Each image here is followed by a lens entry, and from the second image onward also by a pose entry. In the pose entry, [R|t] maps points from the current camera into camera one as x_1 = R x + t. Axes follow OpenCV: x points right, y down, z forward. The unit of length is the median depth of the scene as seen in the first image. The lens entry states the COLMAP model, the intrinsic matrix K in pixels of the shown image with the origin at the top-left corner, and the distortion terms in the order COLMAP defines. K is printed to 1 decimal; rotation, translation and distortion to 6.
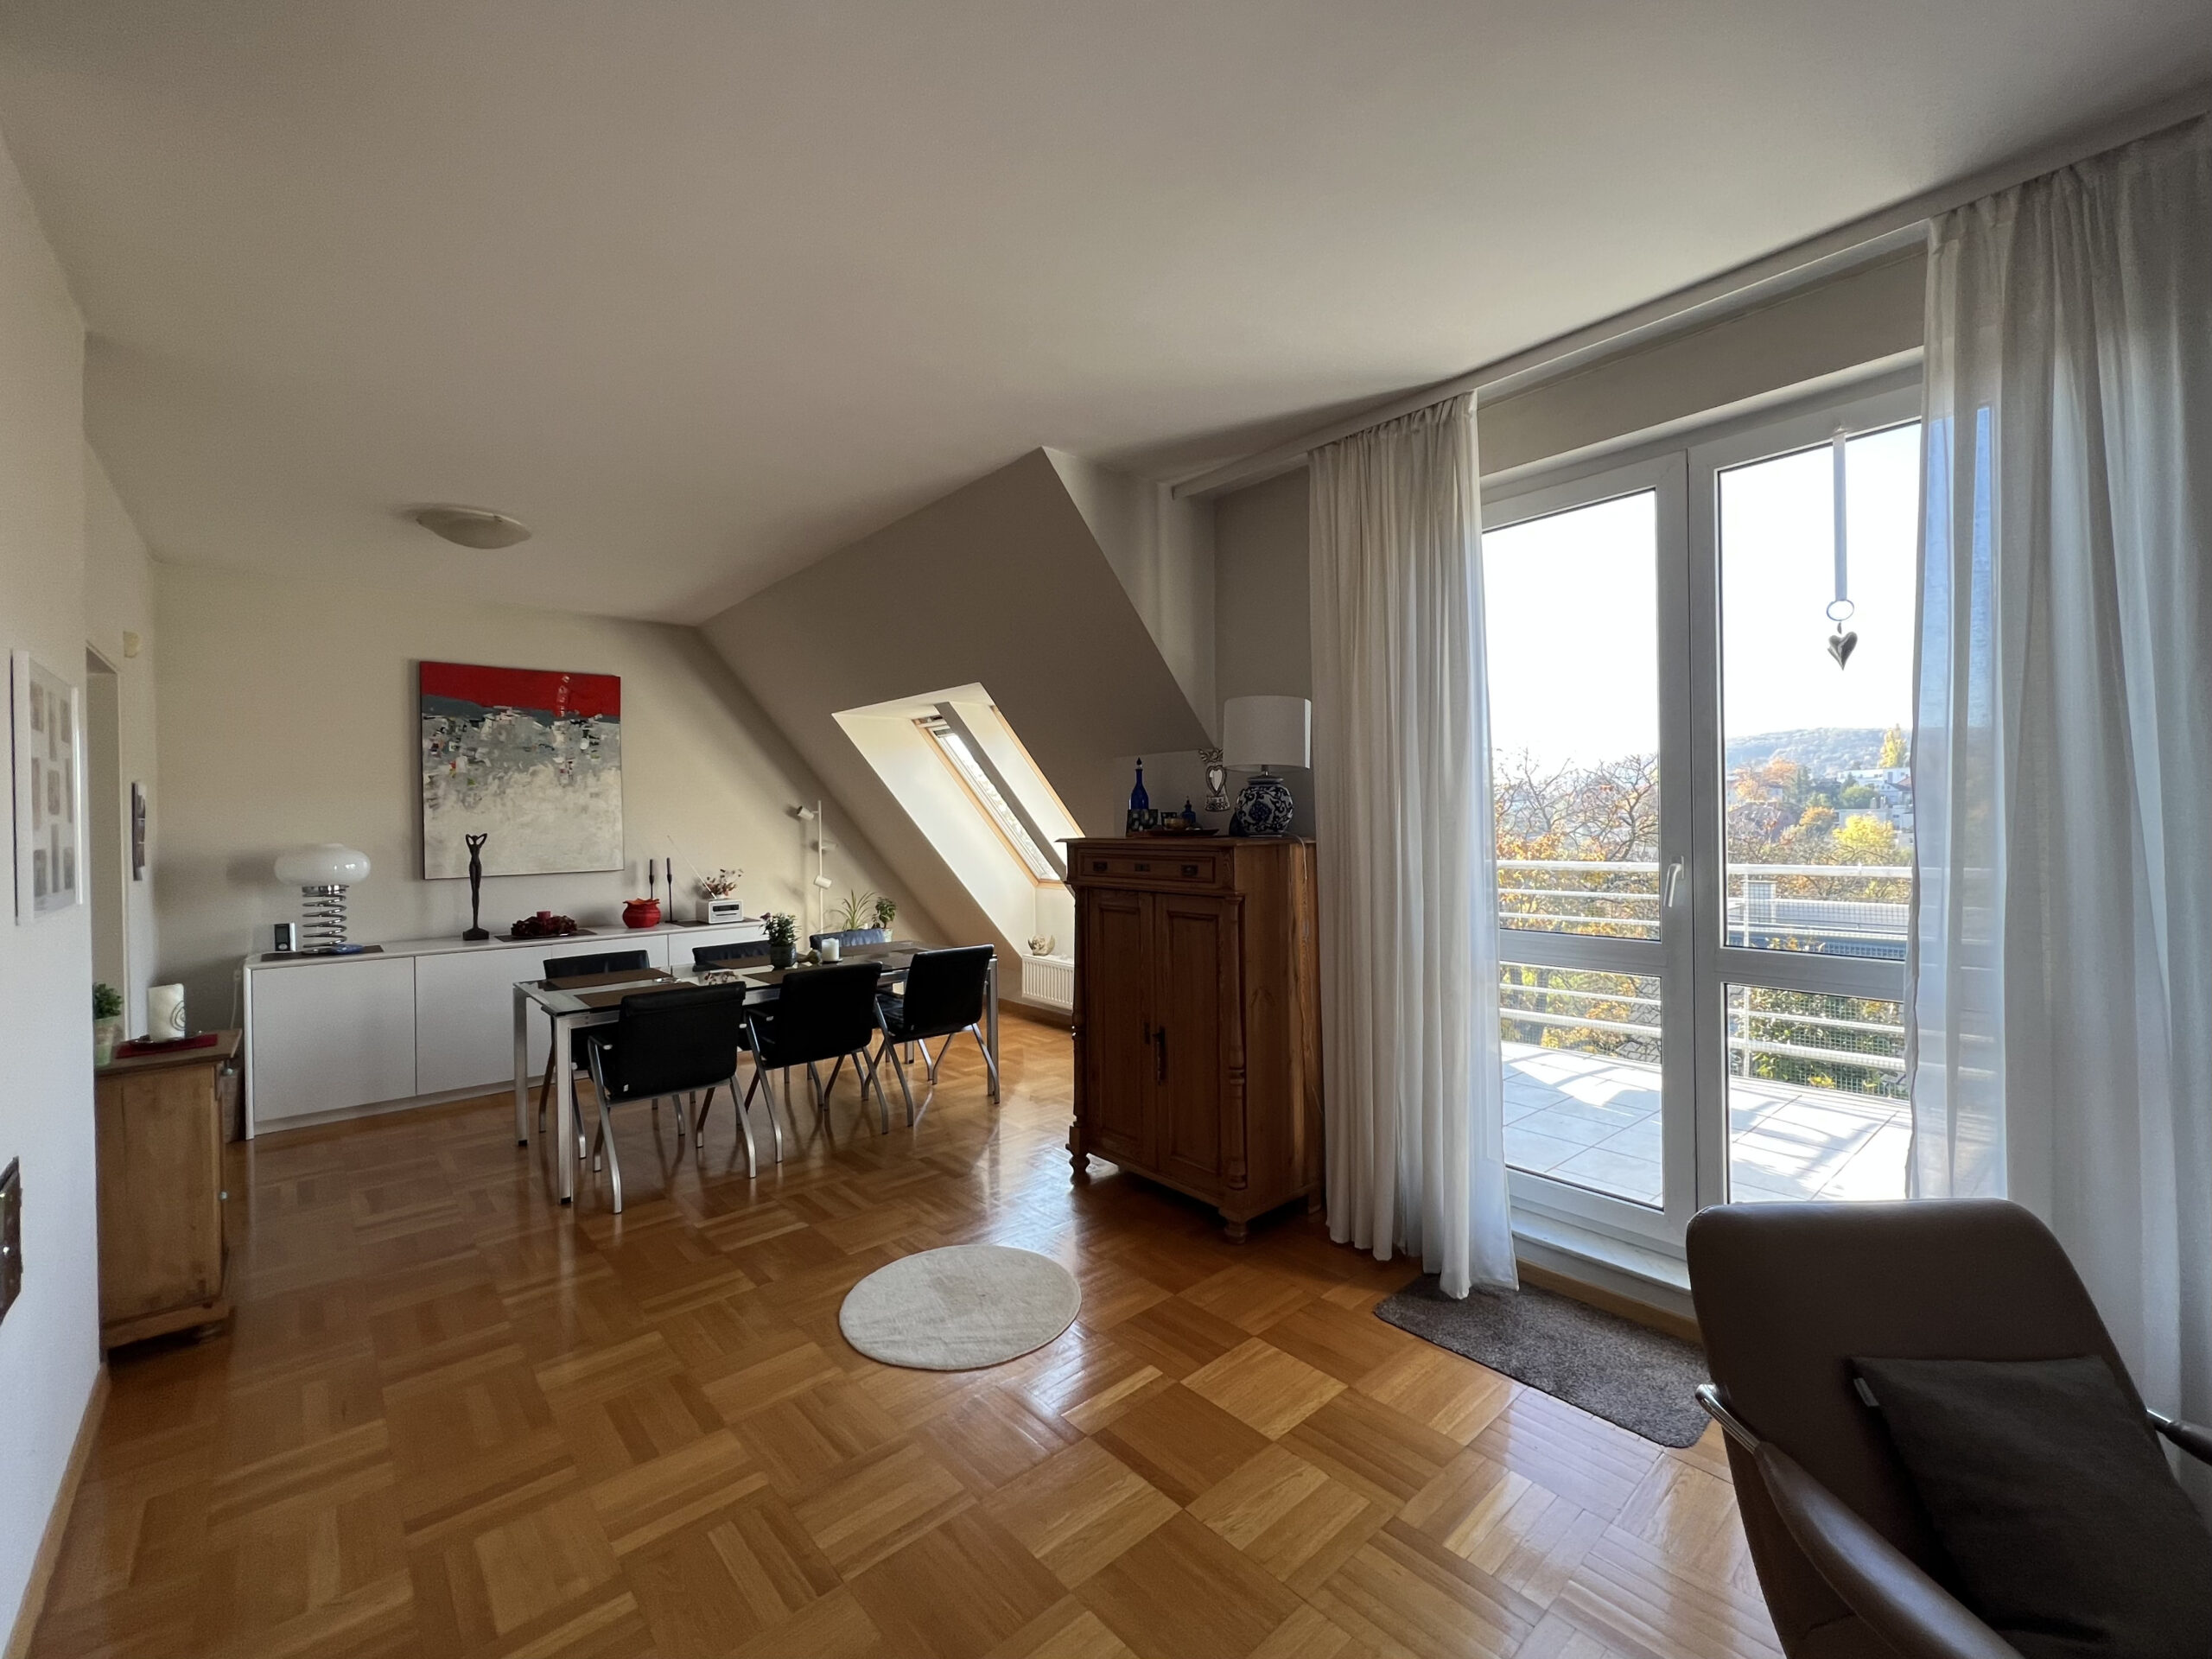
lens RADIAL K [[908.4, 0, 1107.1], [0, 908.4, 826.1], [0, 0, 1]] dist [-0.007302, 0.001284]
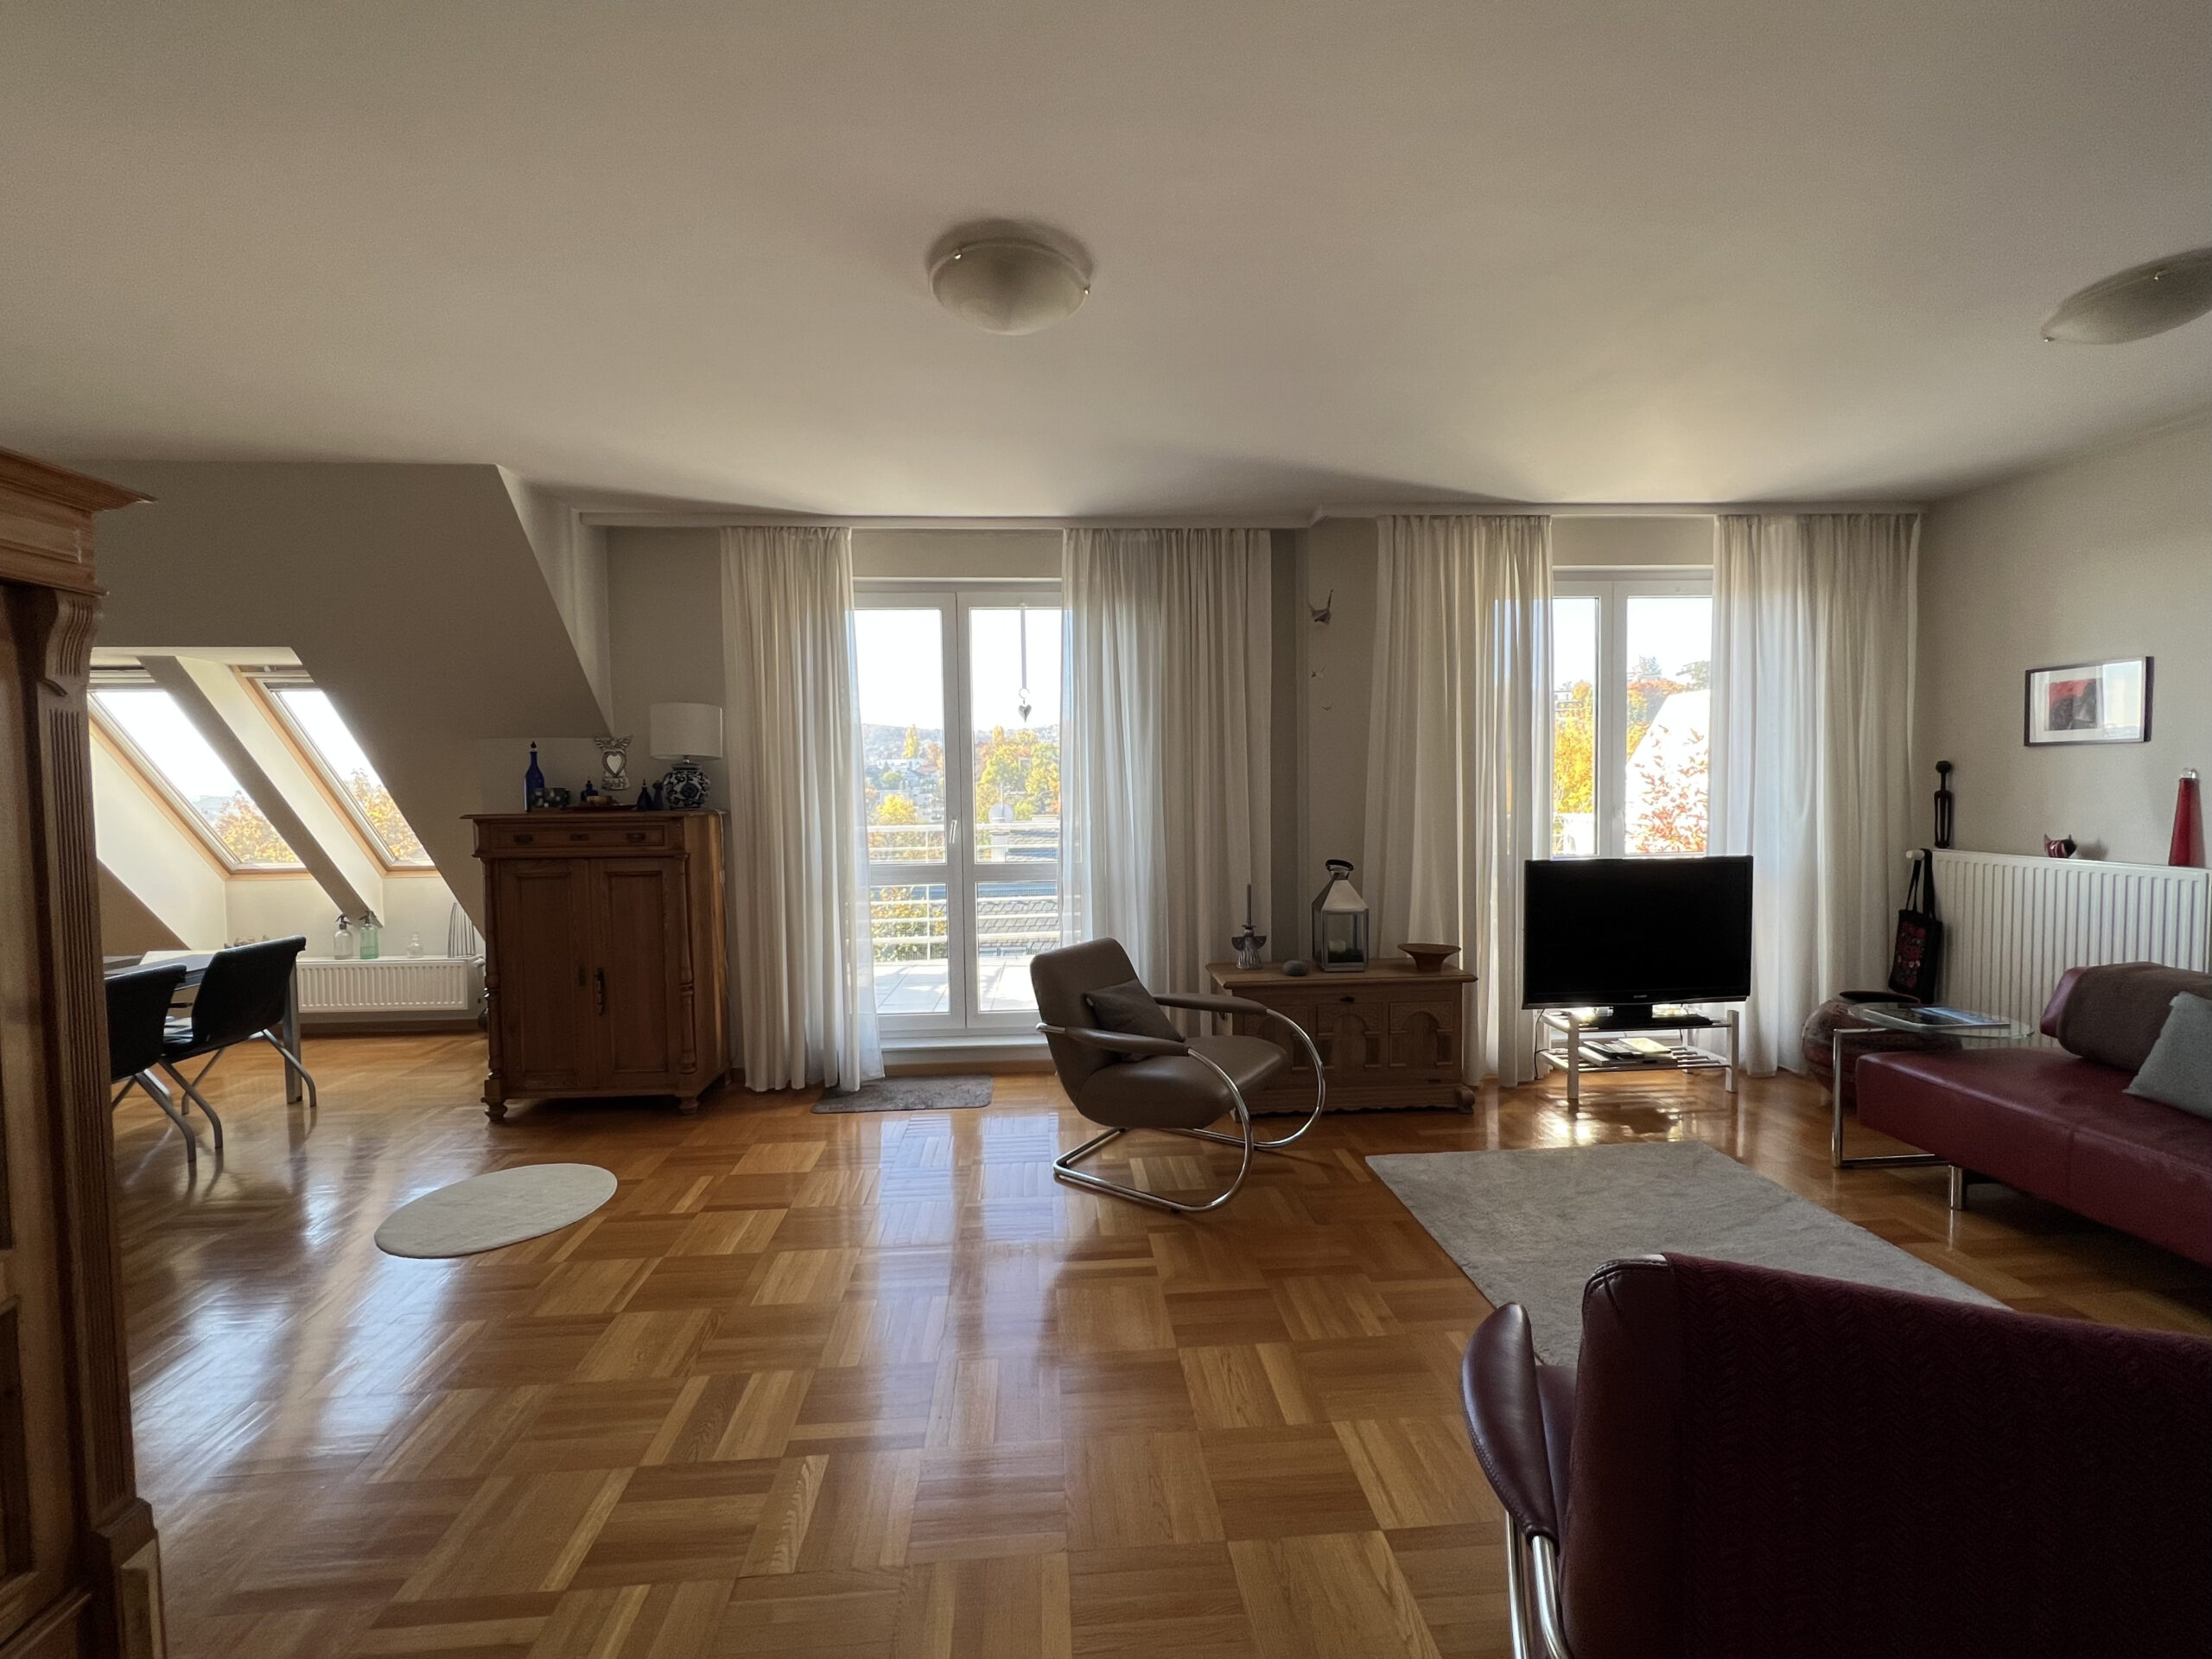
lens RADIAL K [[908.4, 0, 1103.8], [0, 908.4, 829.5], [0, 0, 1]] dist [-0.007302, 0.001284]
pose [[0.604637, -0.029498, 0.795955, -0.595691], [0.008467, 0.999496, 0.030609, 0.006054], [-0.796456, -0.011768, 0.604582, -0.317763]]
